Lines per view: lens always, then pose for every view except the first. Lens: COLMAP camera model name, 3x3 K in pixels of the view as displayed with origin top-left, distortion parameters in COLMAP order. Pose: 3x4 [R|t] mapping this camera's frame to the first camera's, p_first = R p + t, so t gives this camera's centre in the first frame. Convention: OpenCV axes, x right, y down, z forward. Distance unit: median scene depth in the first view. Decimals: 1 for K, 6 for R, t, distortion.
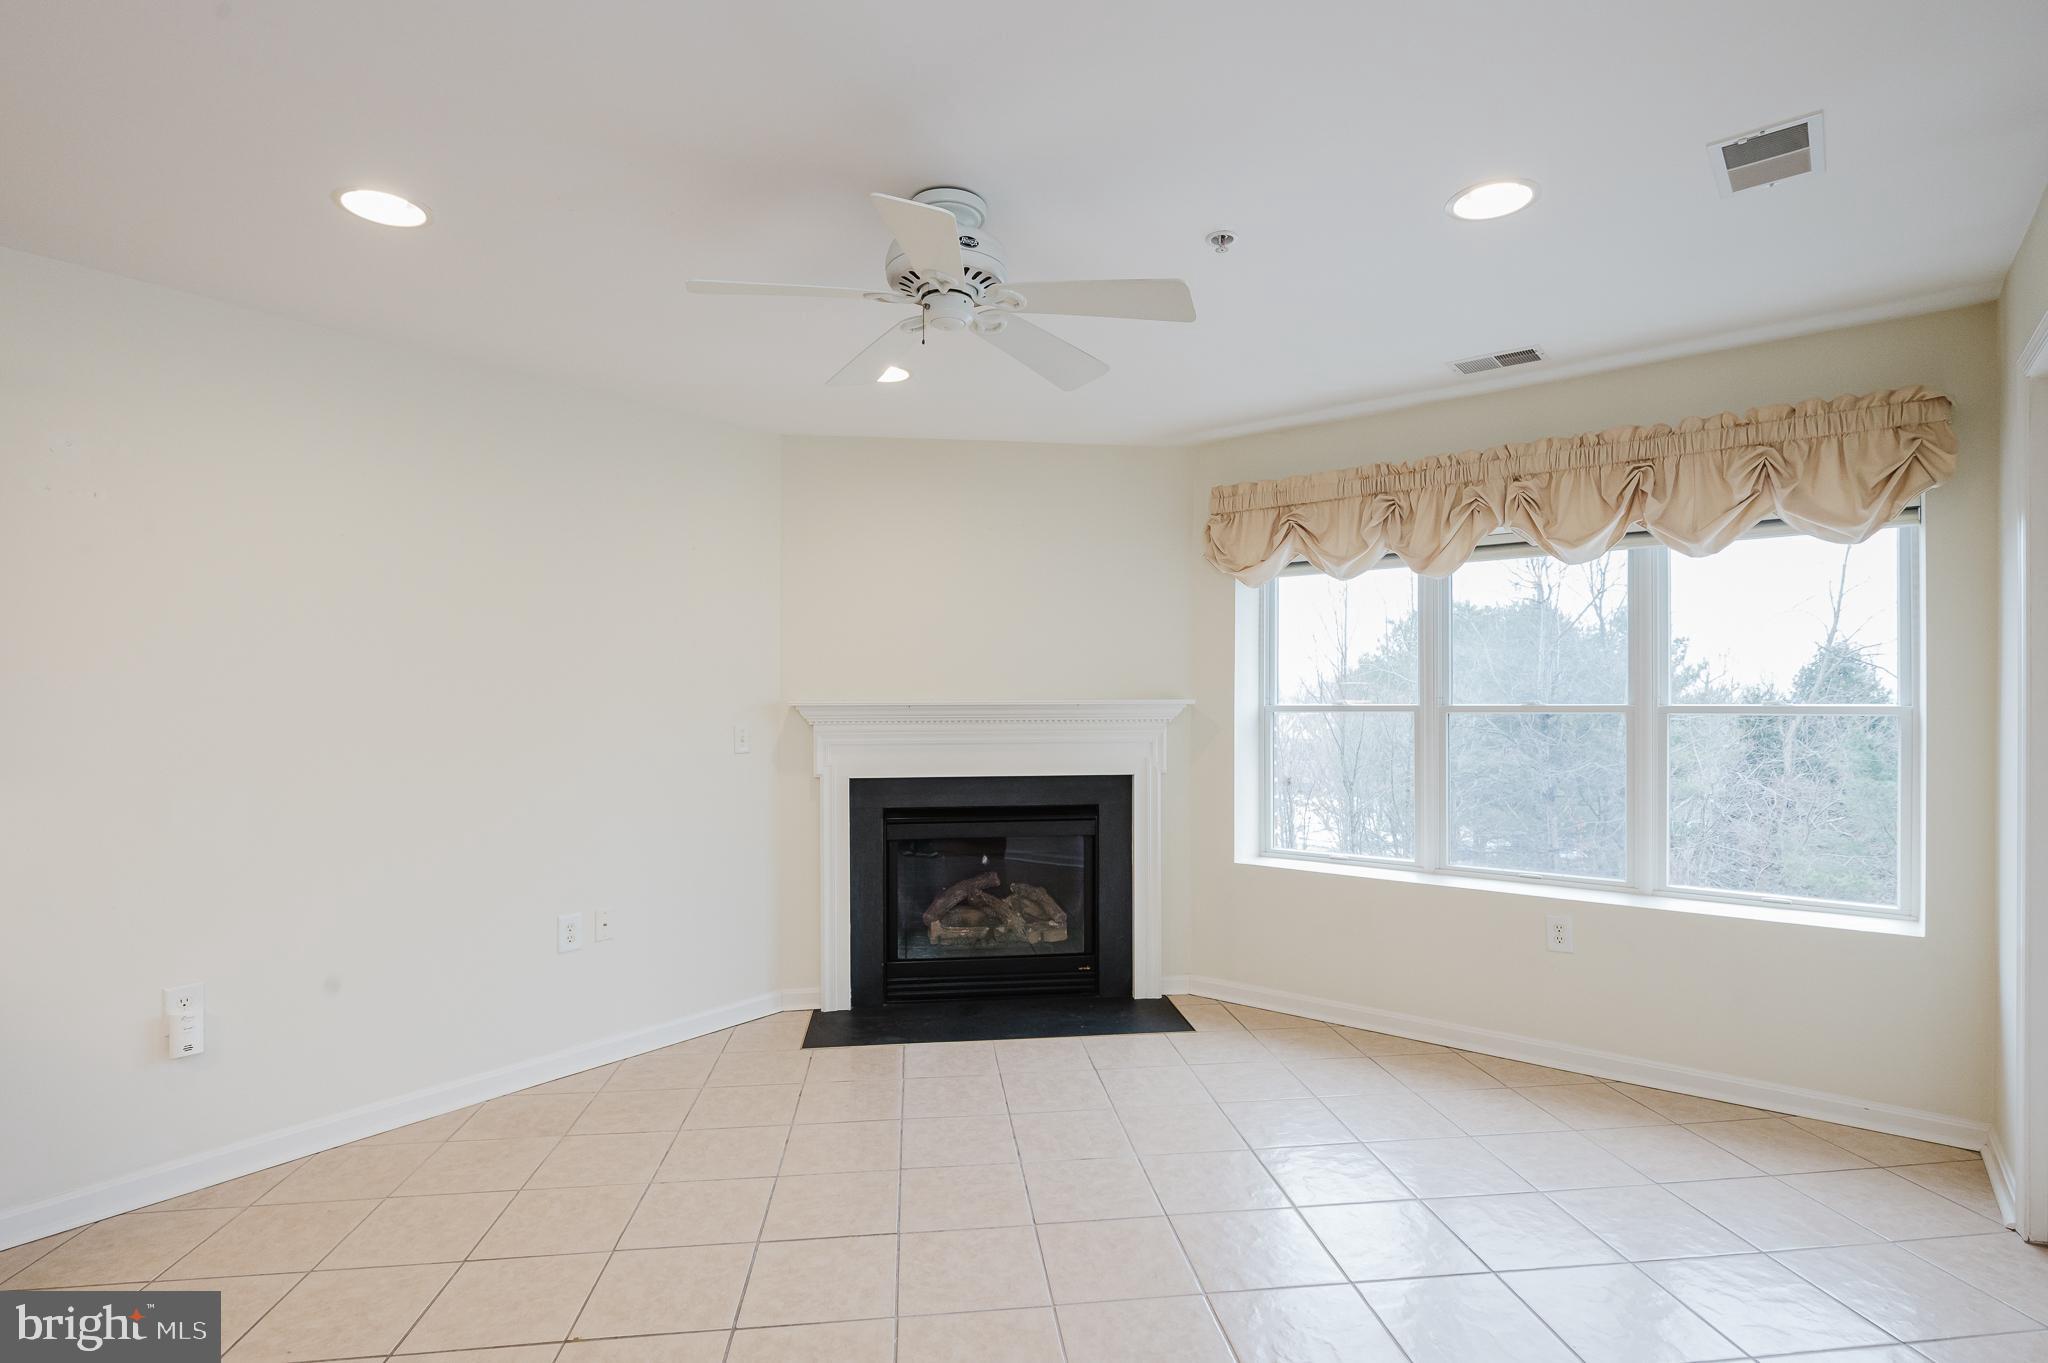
lens RADIAL K [[1018.1, 0, 1025.5], [0, 1018.1, 687.2], [0, 0, 1]] dist [-0.001572, 0.000170]
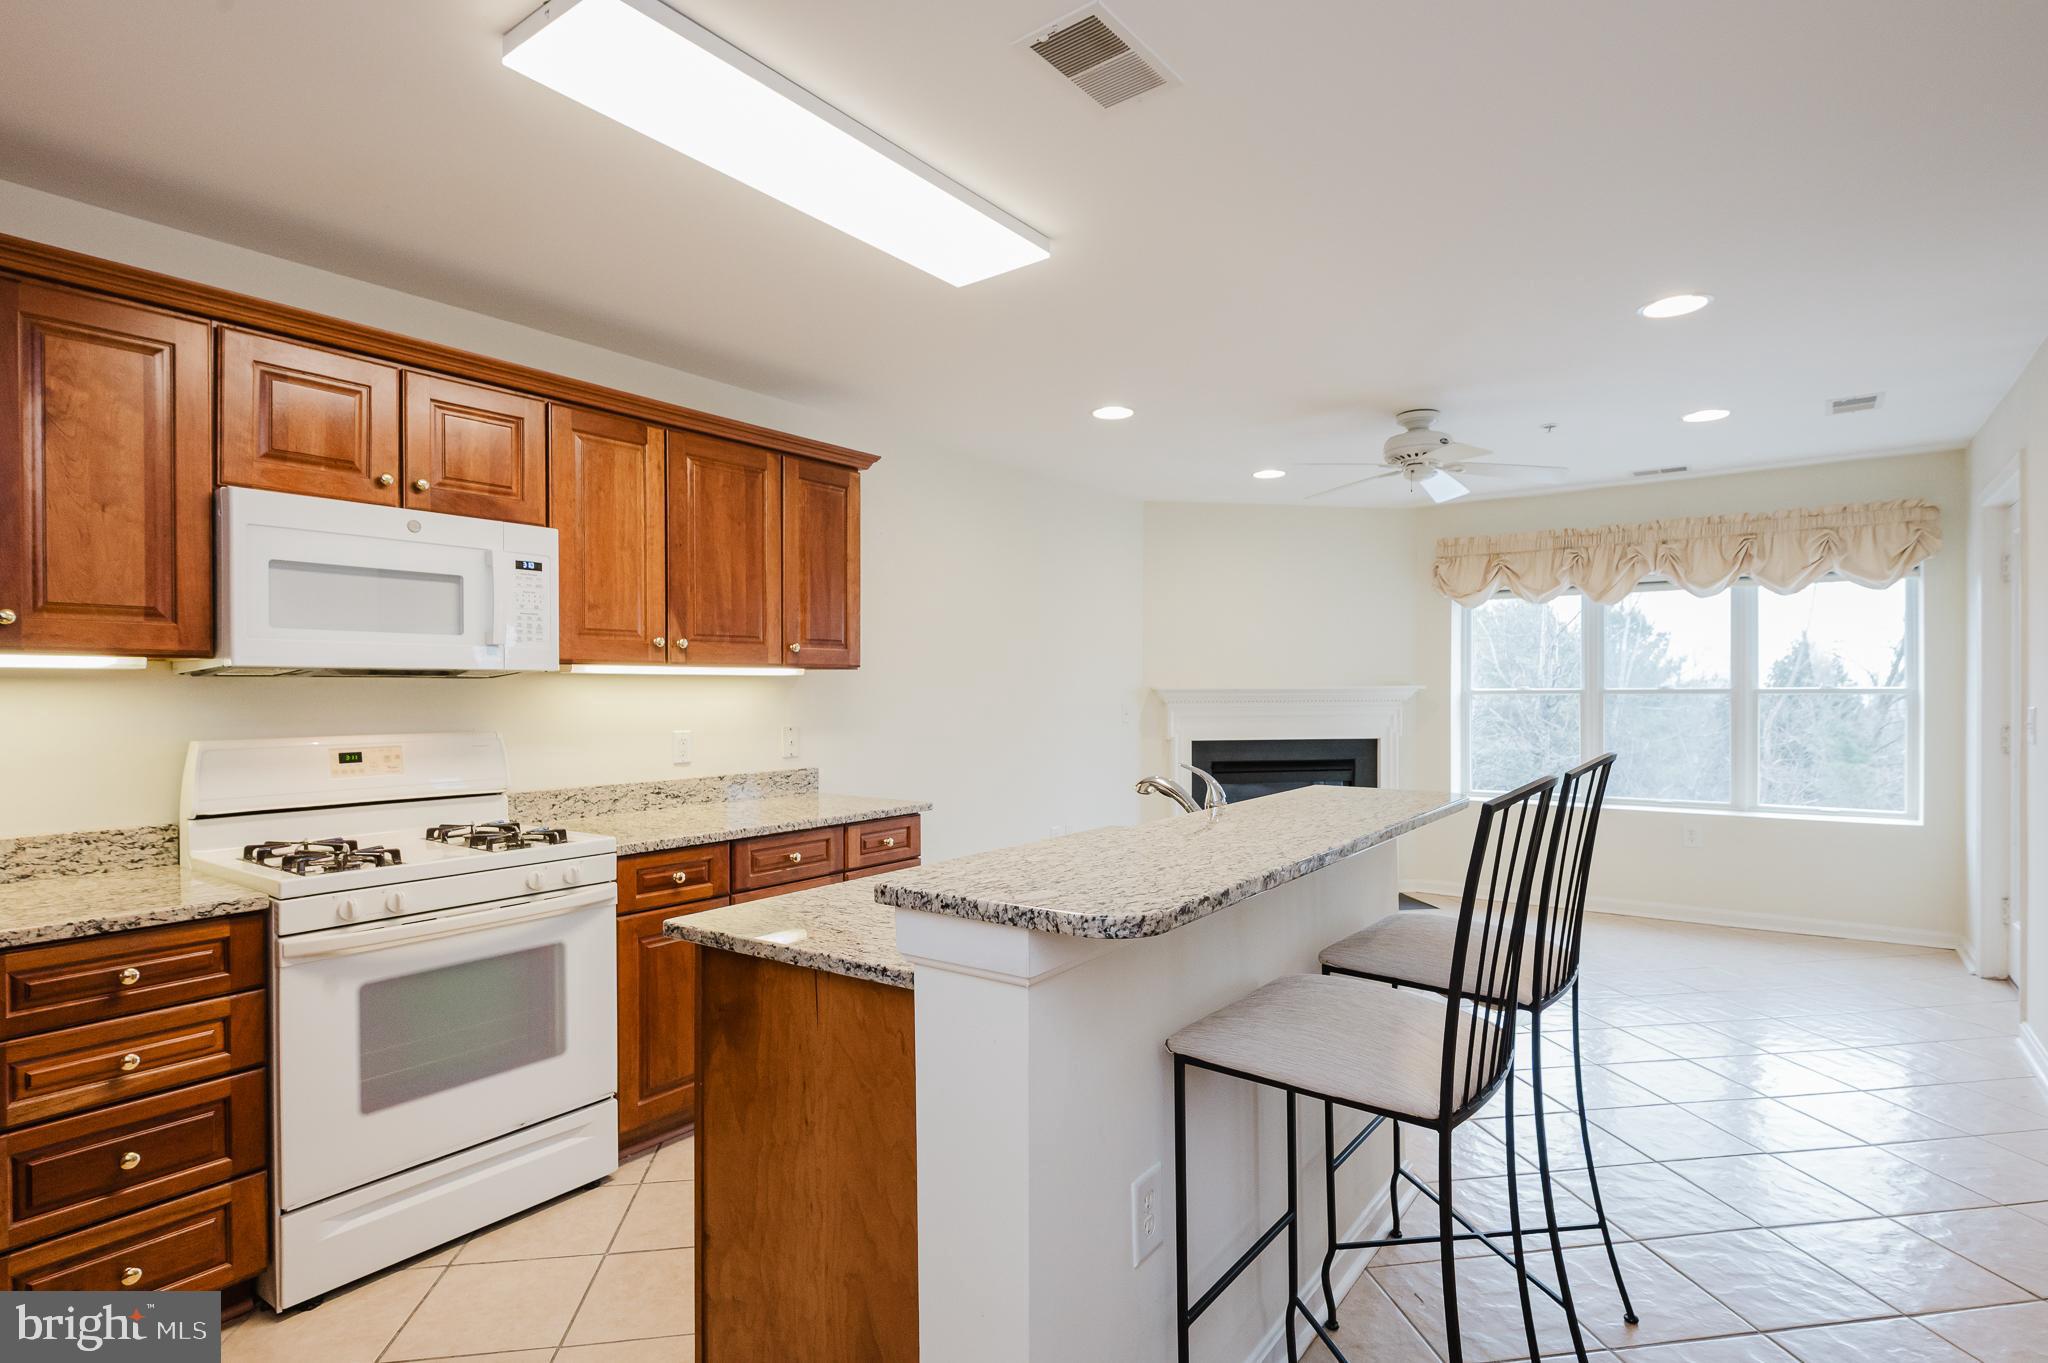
lens RADIAL K [[1026.2, 0, 1043.7], [0, 1026.2, 681.4], [0, 0, 1]] dist [-0.001574, -0.000375]
pose [[0.999331, -0.000465, 0.036569, -0.504083], [0.000403, 0.999998, 0.001689, 0.003919], [-0.036570, -0.001673, 0.999330, -0.511205]]
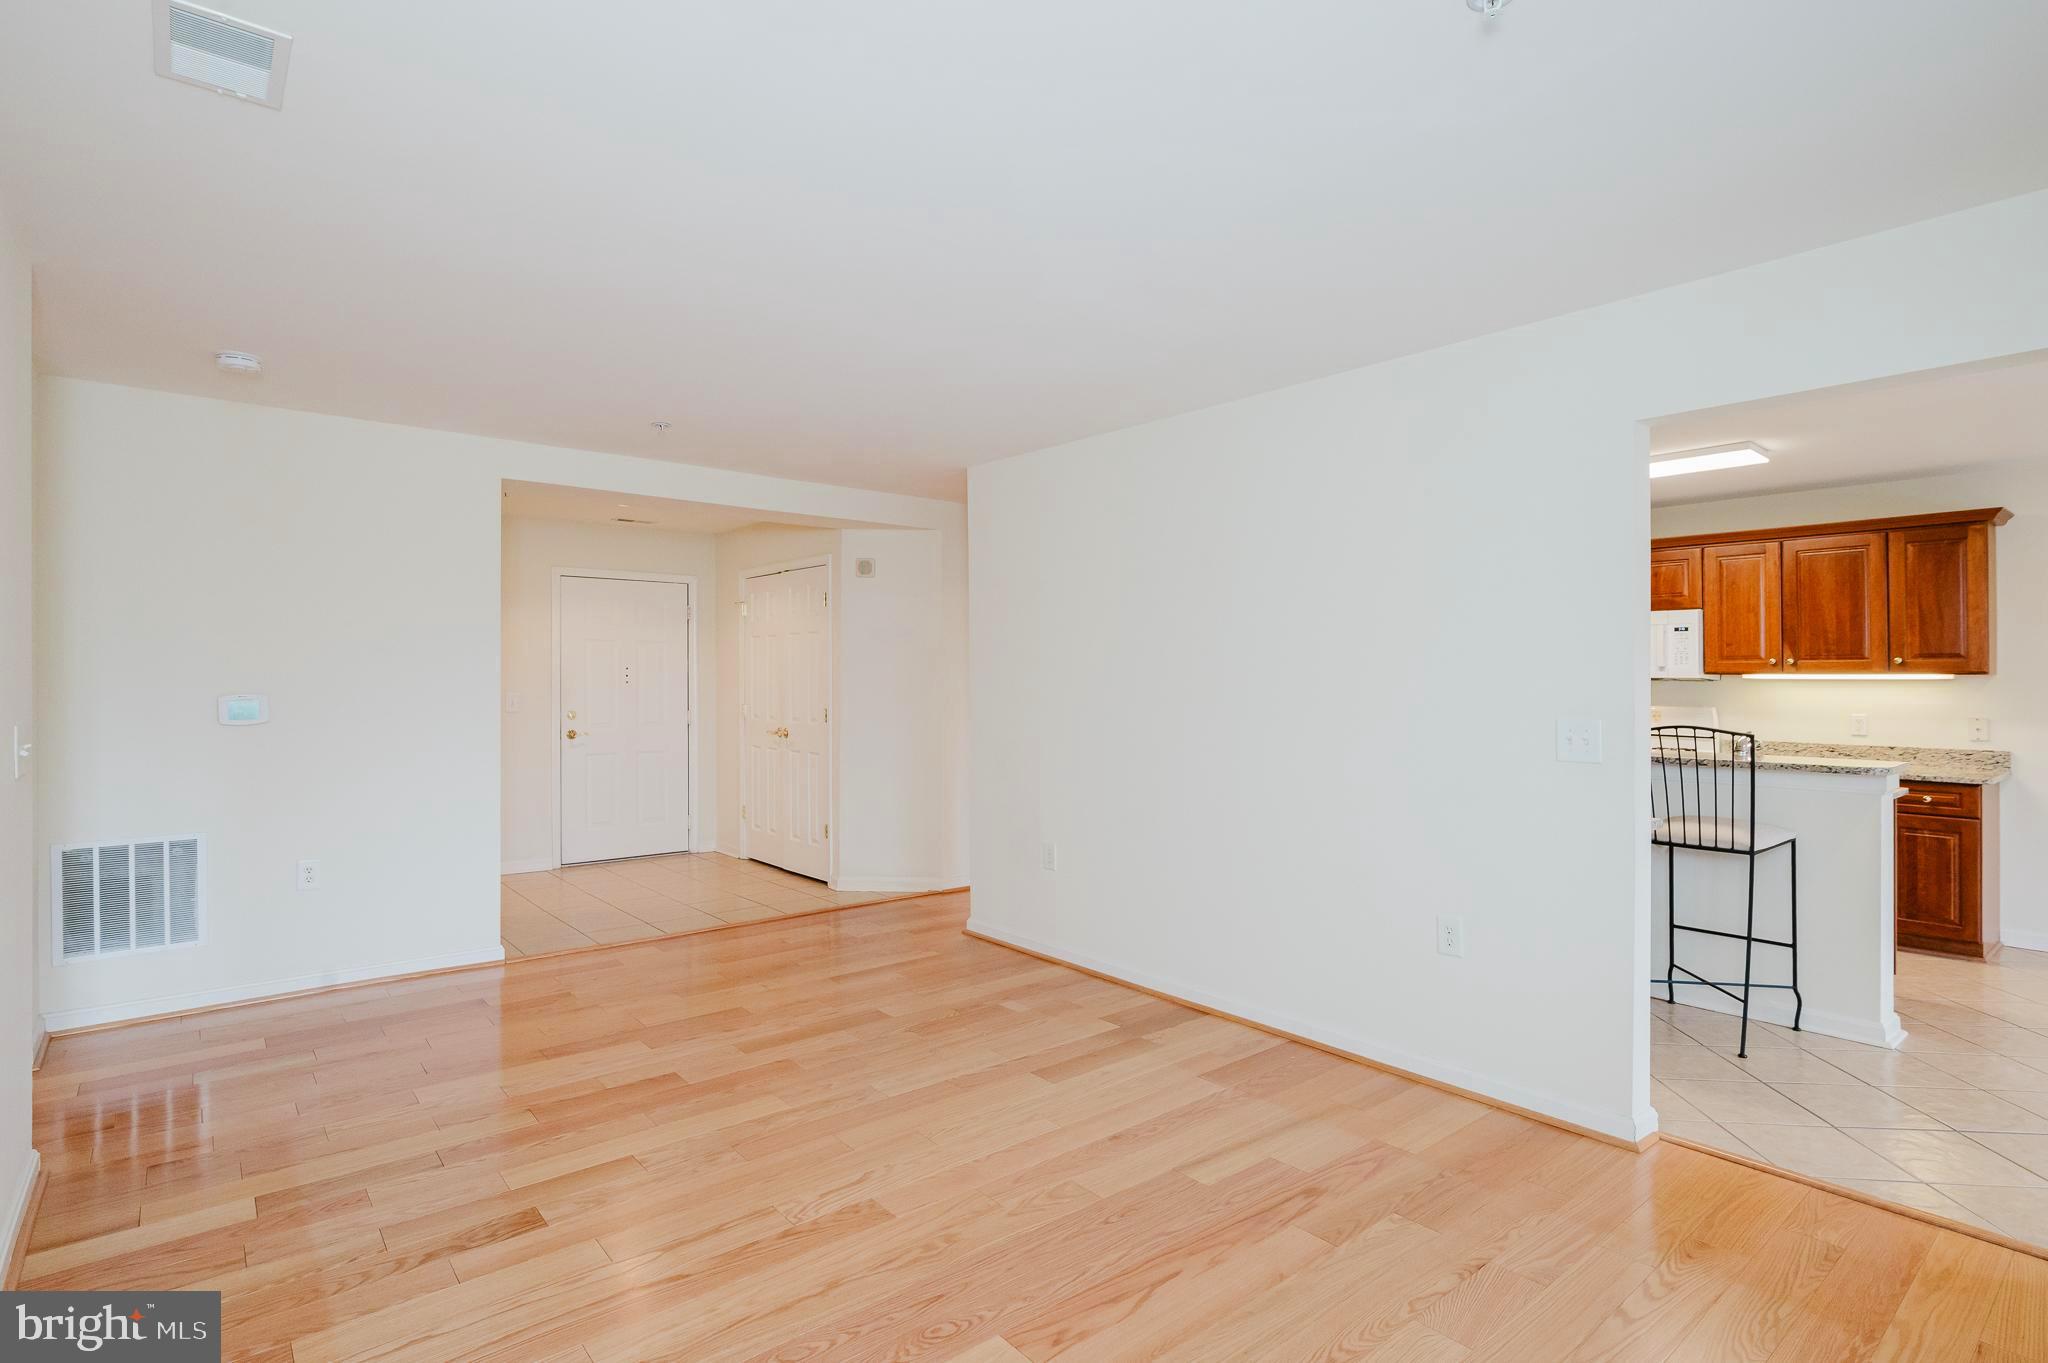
lens RADIAL K [[1008.4, 0, 1014.7], [0, 1008.4, 678.6], [0, 0, 1]] dist [-0.001499, 0.000186]
pose [[-0.218894, -0.002532, -0.975745, 0.941780], [0.001981, 0.999993, -0.003040, 0.000672], [0.975747, -0.002599, -0.218888, -0.421252]]
